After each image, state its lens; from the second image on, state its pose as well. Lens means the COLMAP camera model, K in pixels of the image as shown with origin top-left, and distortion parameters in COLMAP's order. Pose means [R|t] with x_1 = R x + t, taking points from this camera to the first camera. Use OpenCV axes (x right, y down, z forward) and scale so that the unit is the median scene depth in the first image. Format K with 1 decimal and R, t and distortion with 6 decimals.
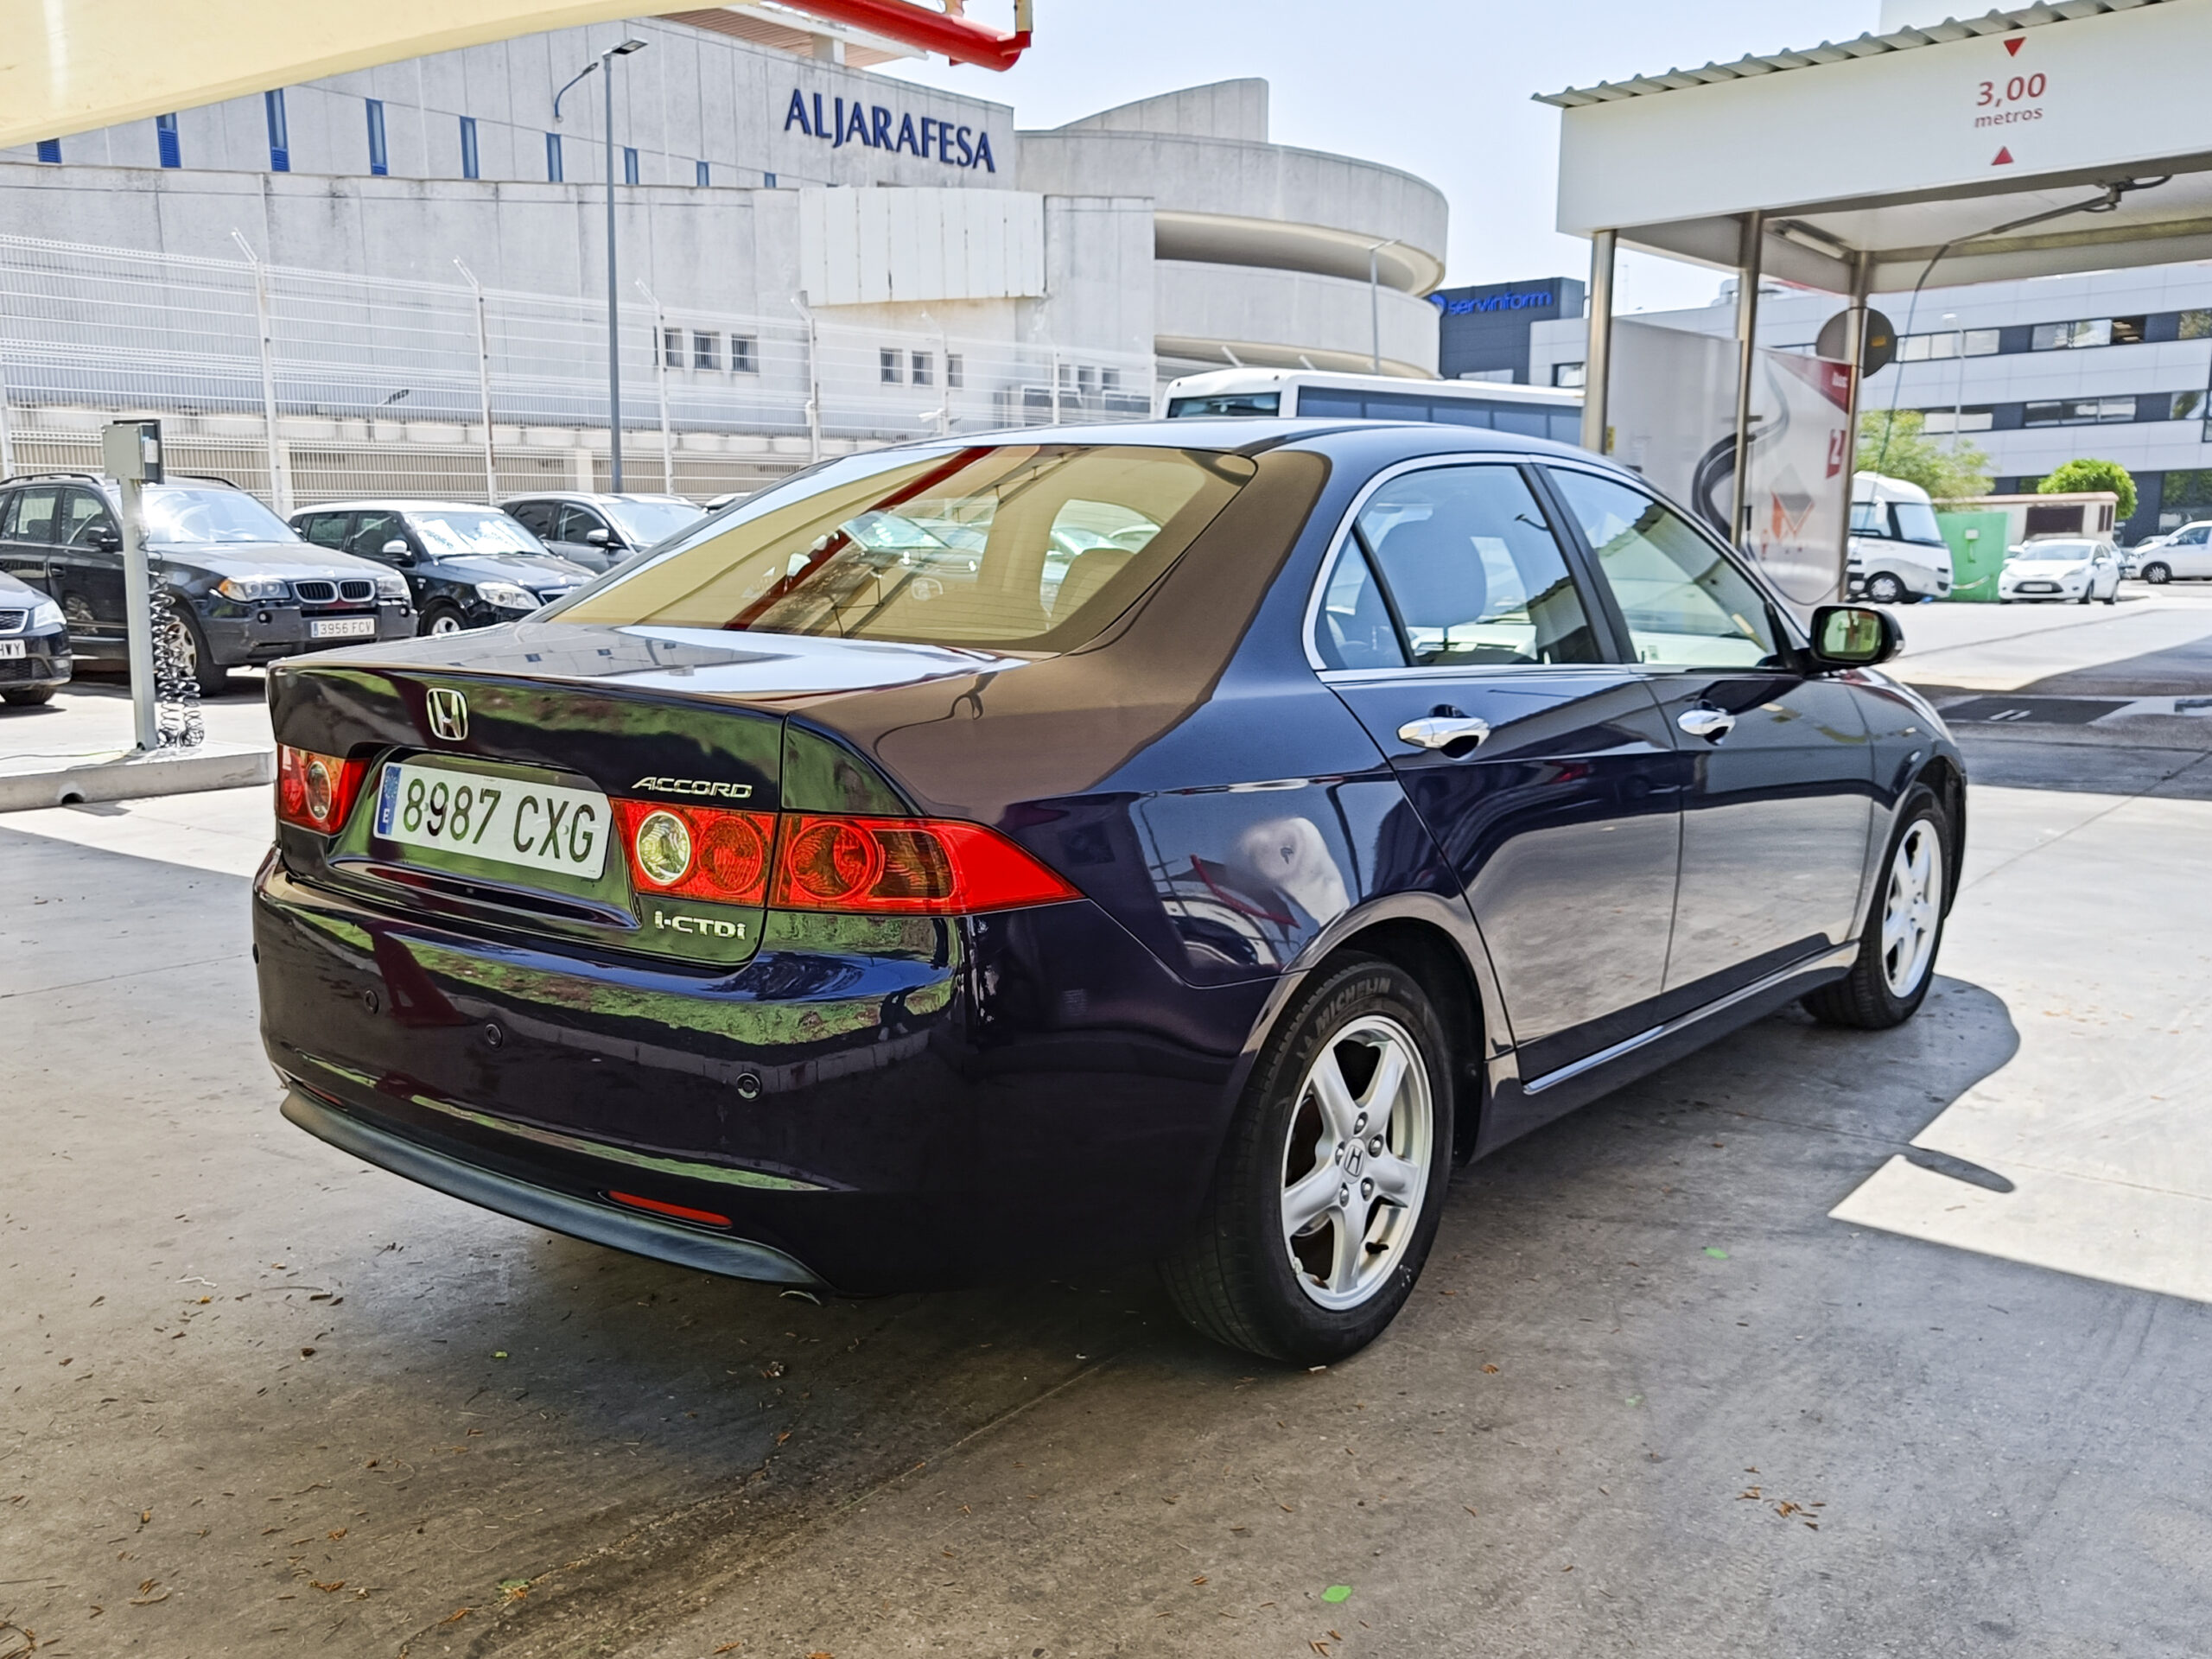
lens RADIAL K [[1988.3, 0, 1106.1], [0, 1988.3, 884.1], [0, 0, 1]] dist [0.065971, 0.004480]
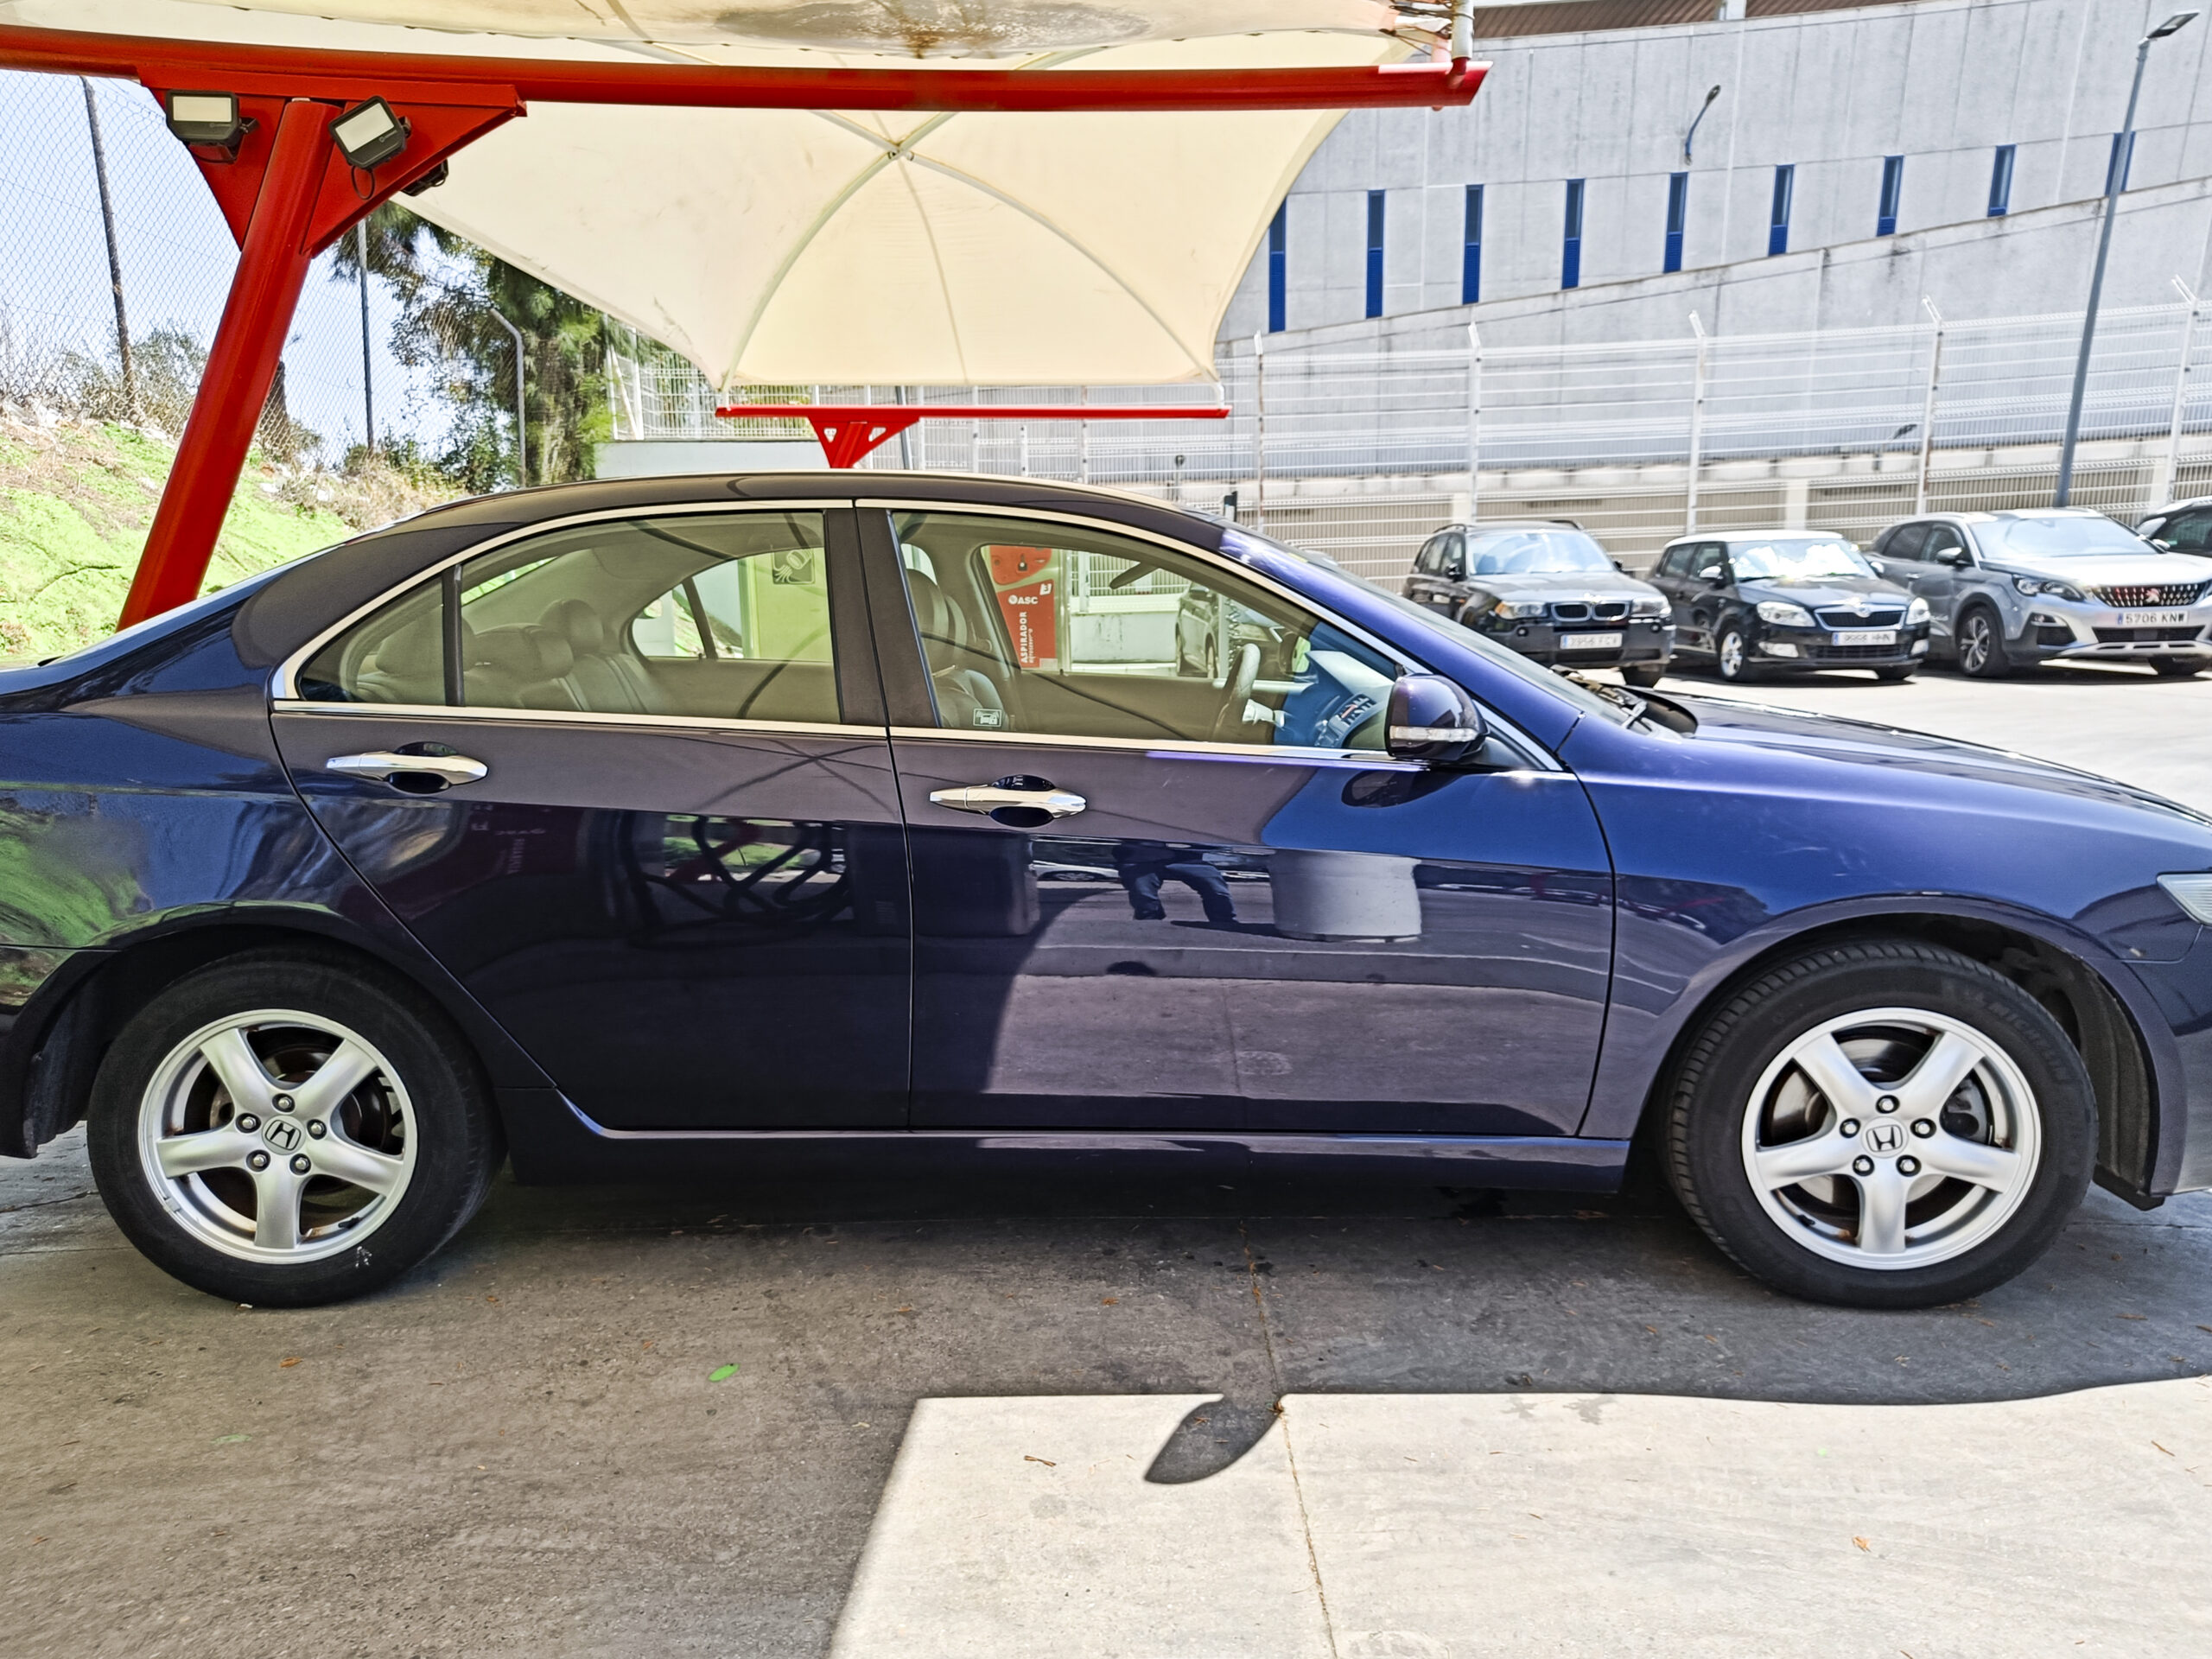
lens RADIAL K [[1555.1, 0, 1107.8], [0, 1555.1, 890.8], [0, 0, 1]] dist [0.133484, 0.048983]
pose [[0.607574, 0.156811, -0.778629, 0.210296], [-0.131124, 0.986669, 0.096391, -0.027914], [0.783365, 0.043532, 0.620036, 0.152652]]
